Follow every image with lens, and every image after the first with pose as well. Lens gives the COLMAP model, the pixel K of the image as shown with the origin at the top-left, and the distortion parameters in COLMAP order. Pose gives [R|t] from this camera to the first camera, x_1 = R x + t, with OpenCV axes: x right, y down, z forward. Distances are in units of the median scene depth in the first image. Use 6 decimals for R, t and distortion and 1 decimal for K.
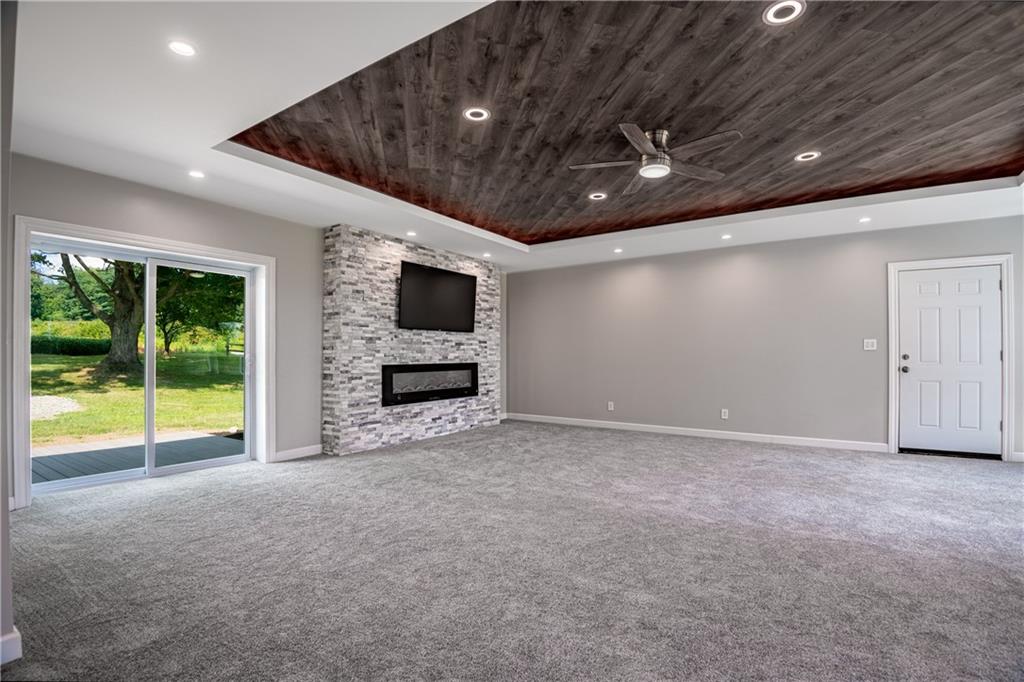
lens RADIAL K [[475.1, 0, 515.7], [0, 475.1, 346.0], [0, 0, 1]] dist [-0.021401, -0.006785]
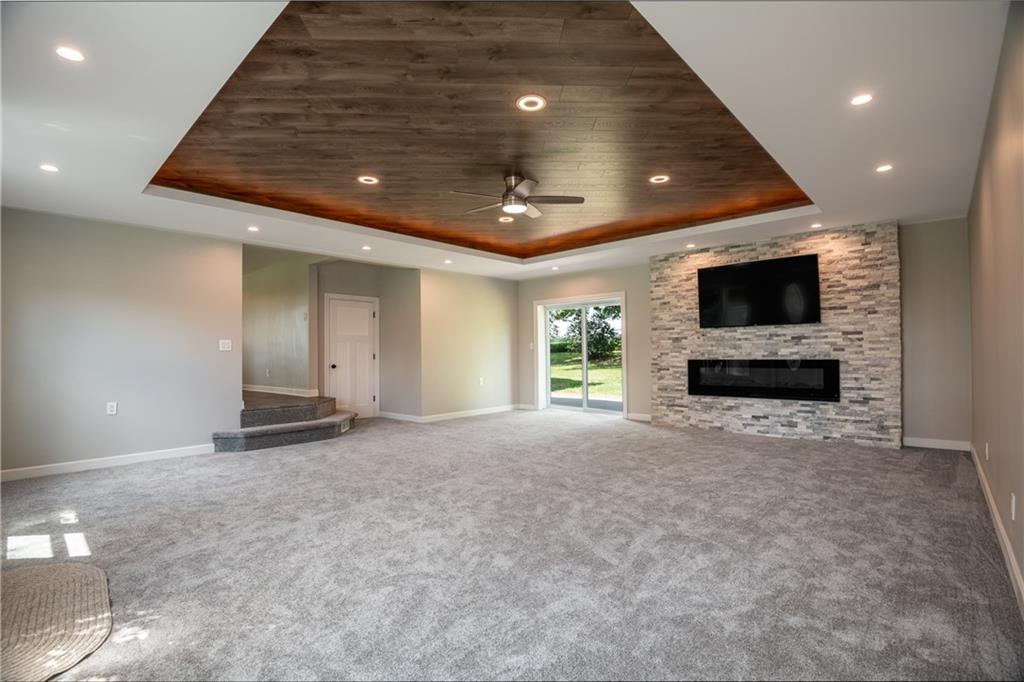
lens RADIAL K [[475.1, 0, 516.0], [0, 475.1, 346.2], [0, 0, 1]] dist [-0.021401, -0.006785]
pose [[-0.150176, -0.015345, -0.988540, 0.892130], [0.025734, 0.999480, -0.019424, 0.016324], [0.988324, -0.028356, -0.149703, 0.687051]]
